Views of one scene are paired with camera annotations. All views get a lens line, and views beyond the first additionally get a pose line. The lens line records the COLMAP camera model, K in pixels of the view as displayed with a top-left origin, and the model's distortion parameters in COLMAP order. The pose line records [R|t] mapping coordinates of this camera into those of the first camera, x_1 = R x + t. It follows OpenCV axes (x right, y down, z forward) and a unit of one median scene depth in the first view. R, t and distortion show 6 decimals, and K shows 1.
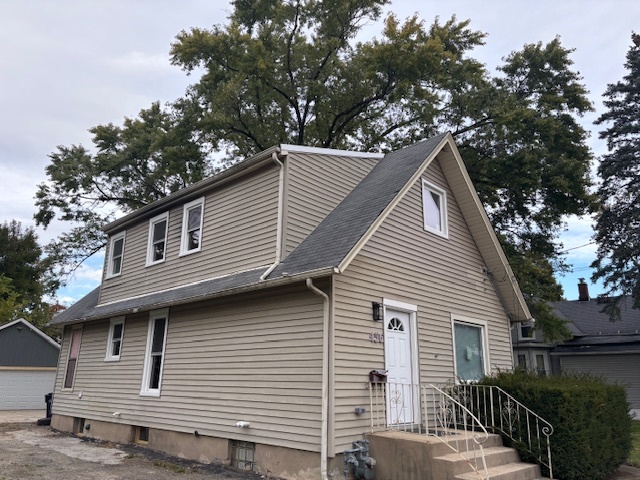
lens RADIAL K [[486.4, 0, 320.0], [0, 486.4, 240.0], [0, 0, 1]] dist [0.070979, -0.079668]
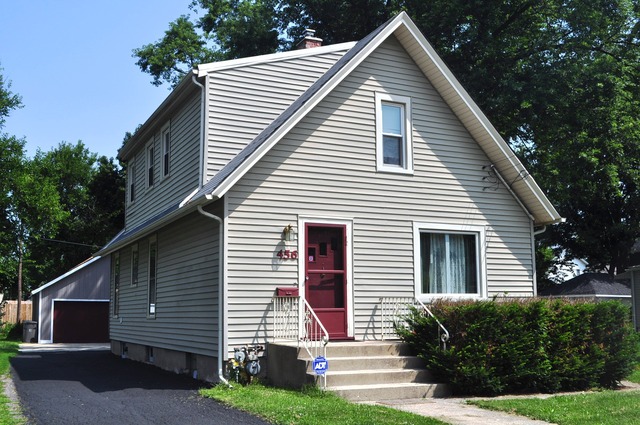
lens RADIAL K [[726.0, 0, 320.0], [0, 726.0, 212.5], [0, 0, 1]] dist [-0.004725, -0.003306]
pose [[0.931081, -0.070540, -0.357928, 0.597415], [0.118647, 0.986342, 0.114250, -0.039605], [0.344980, -0.148843, 0.926733, -0.287647]]
